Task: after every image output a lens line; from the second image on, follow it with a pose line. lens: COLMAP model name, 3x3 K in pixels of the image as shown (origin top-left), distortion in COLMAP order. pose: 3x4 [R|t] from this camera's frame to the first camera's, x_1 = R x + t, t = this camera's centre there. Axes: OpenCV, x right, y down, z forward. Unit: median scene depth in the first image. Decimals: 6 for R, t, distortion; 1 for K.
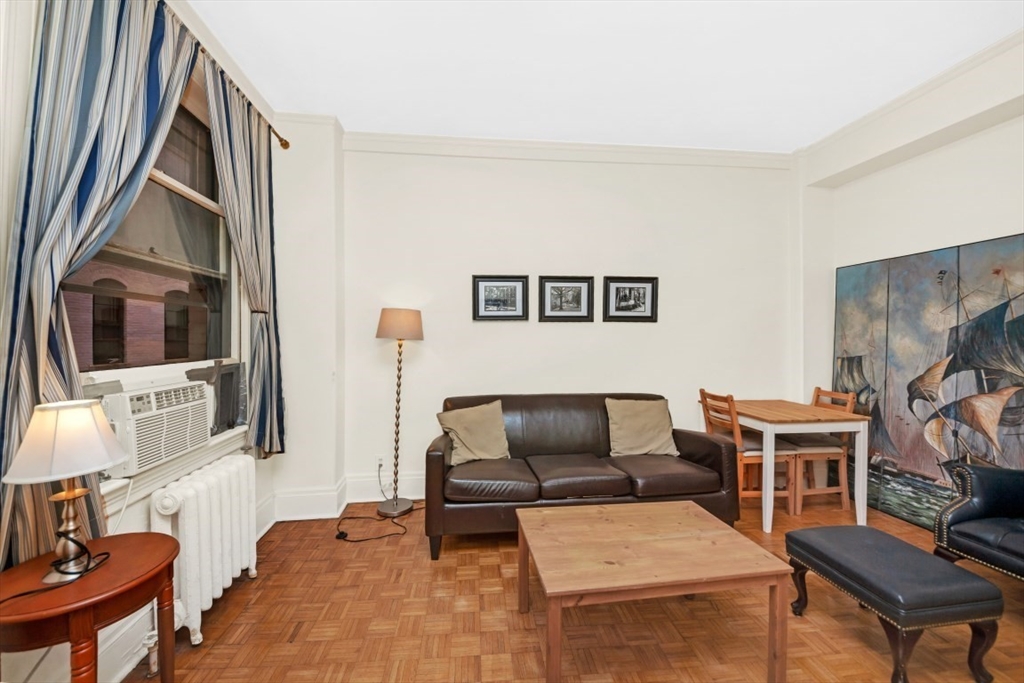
lens RADIAL K [[395.5, 0, 502.2], [0, 395.5, 336.1], [0, 0, 1]] dist [-0.023315, -0.002700]
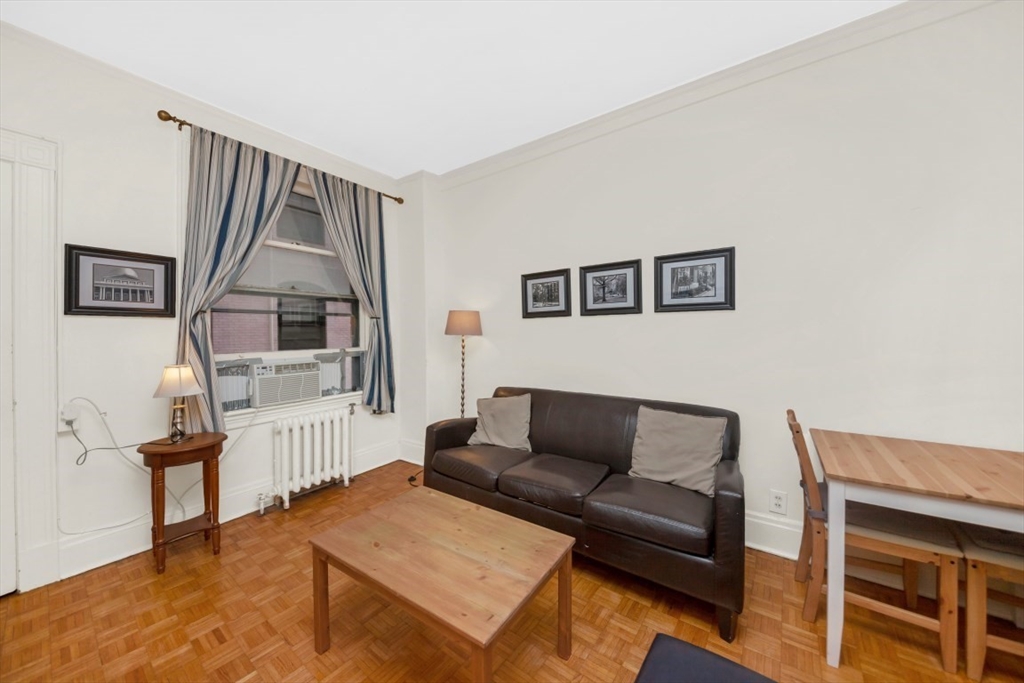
lens RADIAL K [[372.8, 0, 505.9], [0, 372.8, 329.2], [0, 0, 1]] dist [0.002871, -0.000632]
pose [[0.726934, -0.013858, -0.686568, 0.584896], [0.014148, 0.999886, -0.005202, -0.001944], [0.686562, -0.005933, 0.727047, 0.230361]]
